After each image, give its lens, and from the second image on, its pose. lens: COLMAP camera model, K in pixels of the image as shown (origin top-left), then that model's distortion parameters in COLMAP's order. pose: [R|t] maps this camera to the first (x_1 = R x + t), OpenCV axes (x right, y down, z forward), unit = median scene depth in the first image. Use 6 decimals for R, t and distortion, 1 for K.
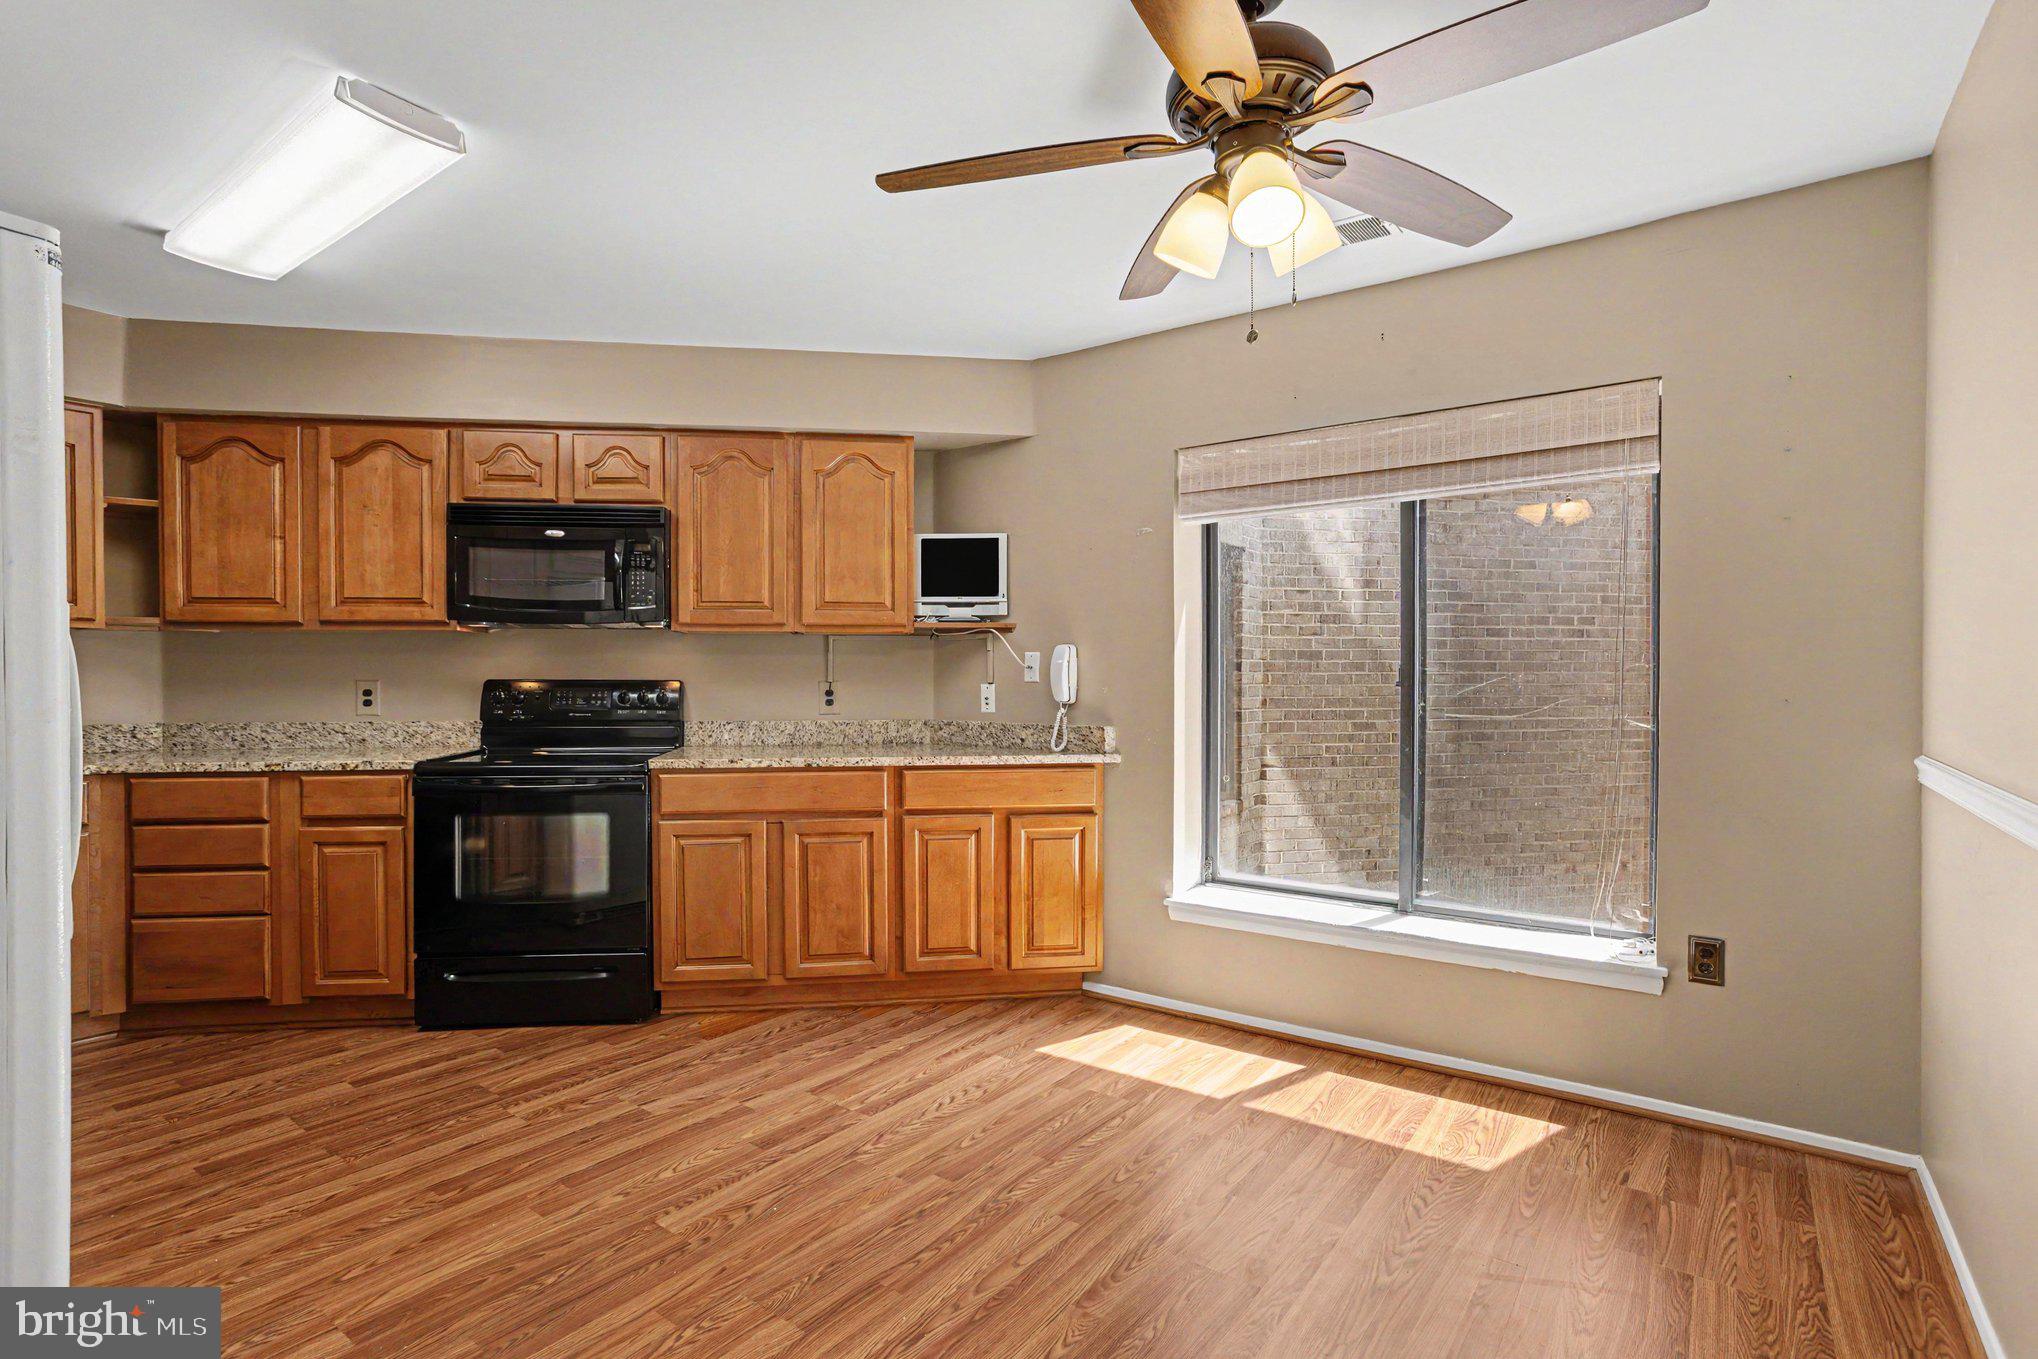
lens RADIAL K [[988.0, 0, 1026.3], [0, 988.0, 688.7], [0, 0, 1]] dist [-0.058789, 0.034733]
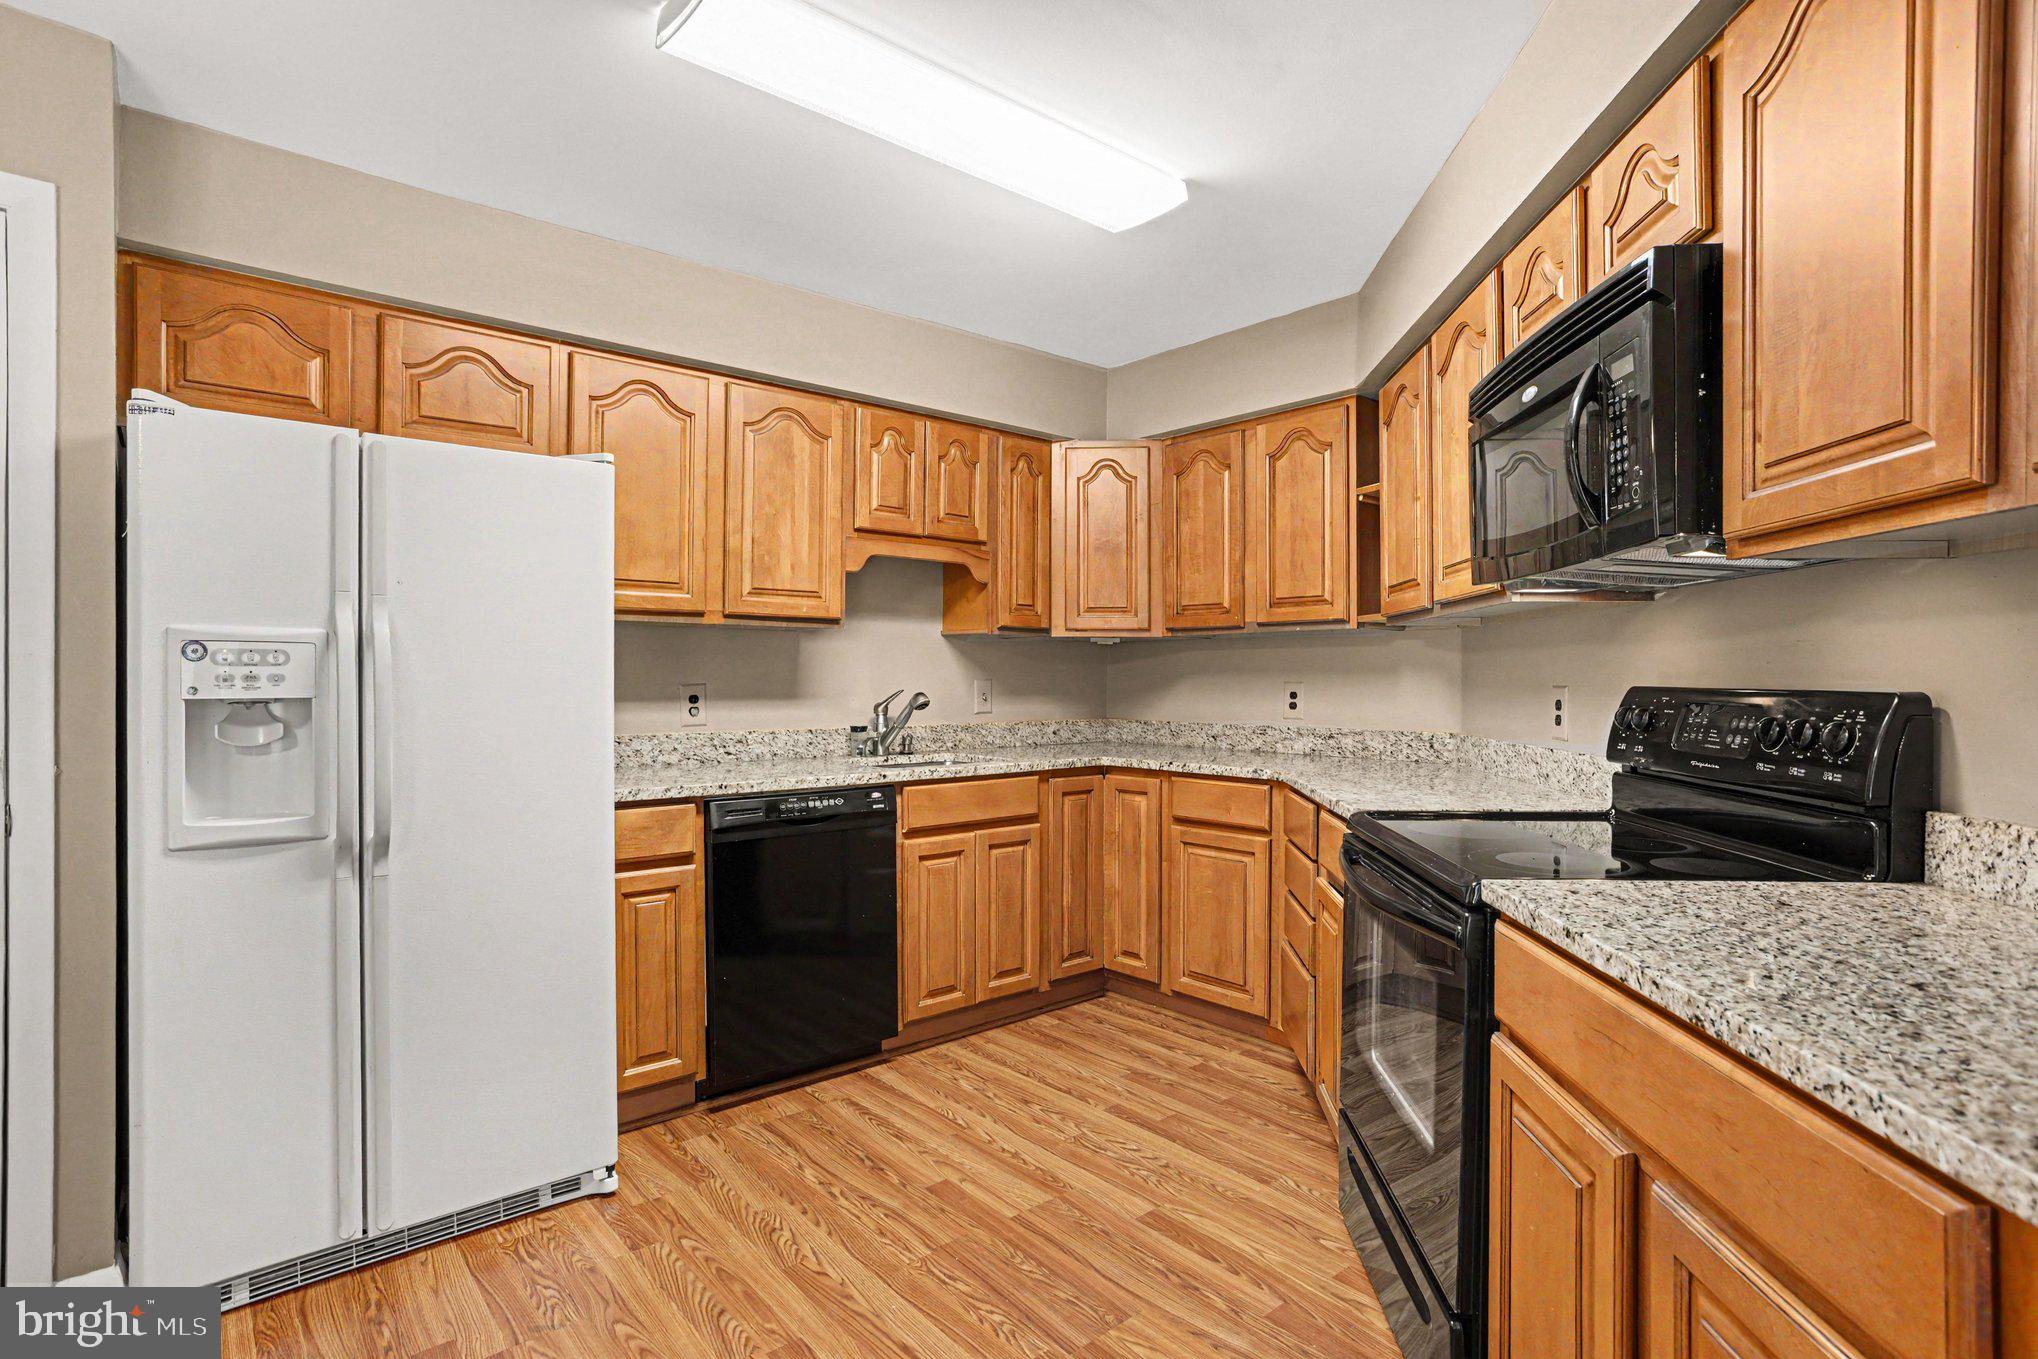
lens RADIAL K [[1023.8, 0, 1026.6], [0, 1023.8, 682.7], [0, 0, 1]] dist [-0.053977, 0.040297]
pose [[-0.228617, 0.003946, -0.973508, 0.086377], [-0.016182, 0.999838, 0.007853, -0.012397], [0.973382, 0.017549, -0.228516, 0.950675]]
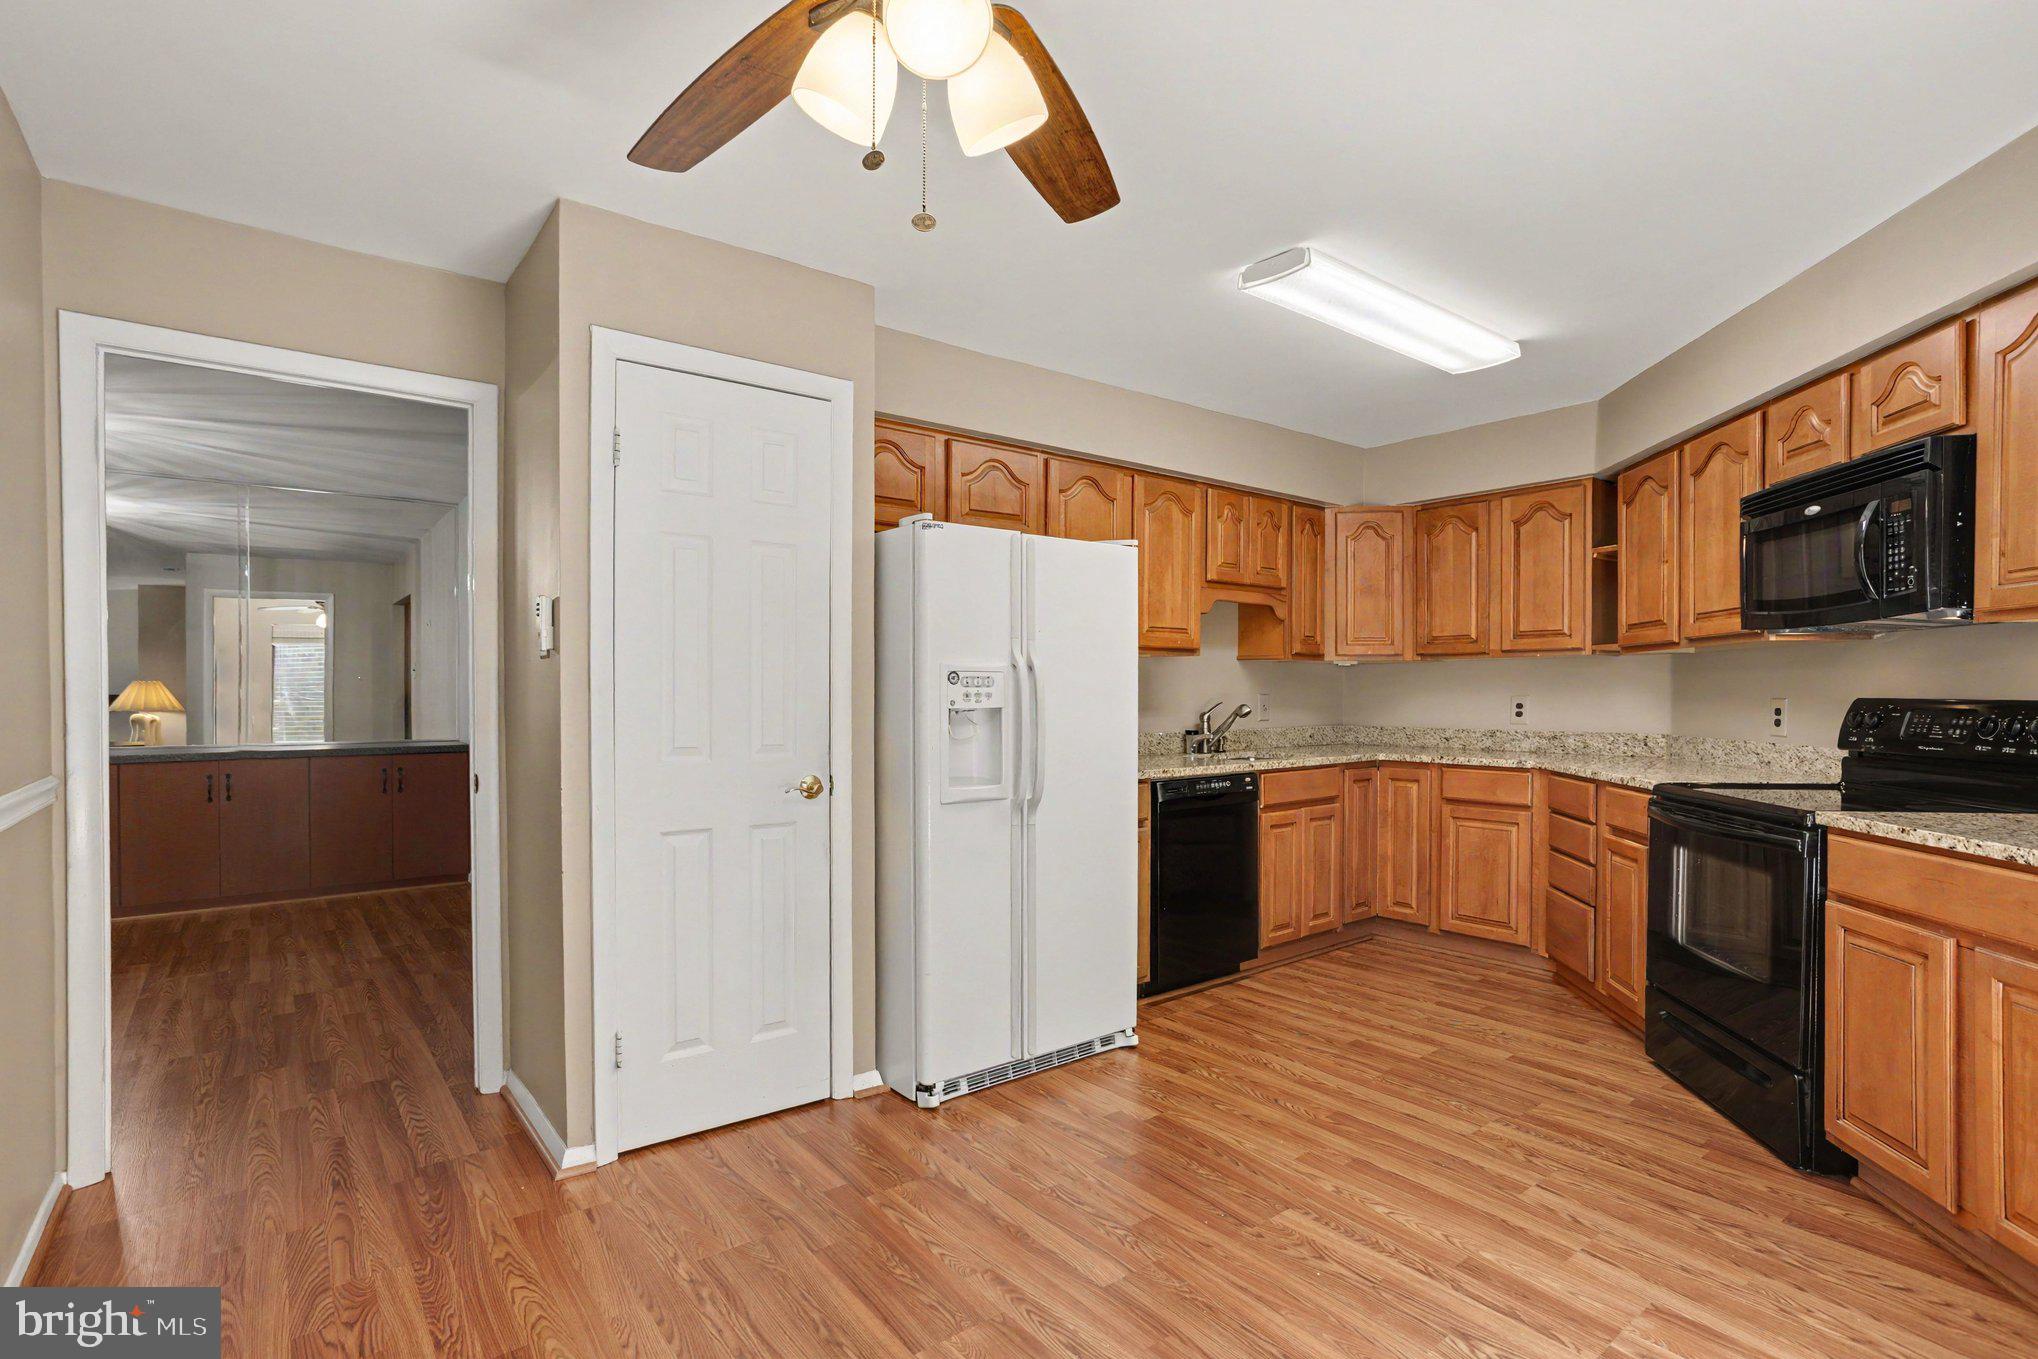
lens RADIAL K [[997.0, 0, 1038.0], [0, 997.0, 711.4], [0, 0, 1]] dist [-0.045433, 0.039356]
pose [[-0.261361, 0.018405, -0.965066, 0.478374], [-0.013273, 0.999655, 0.022659, -0.009558], [0.965150, 0.018732, -0.261027, 0.668503]]
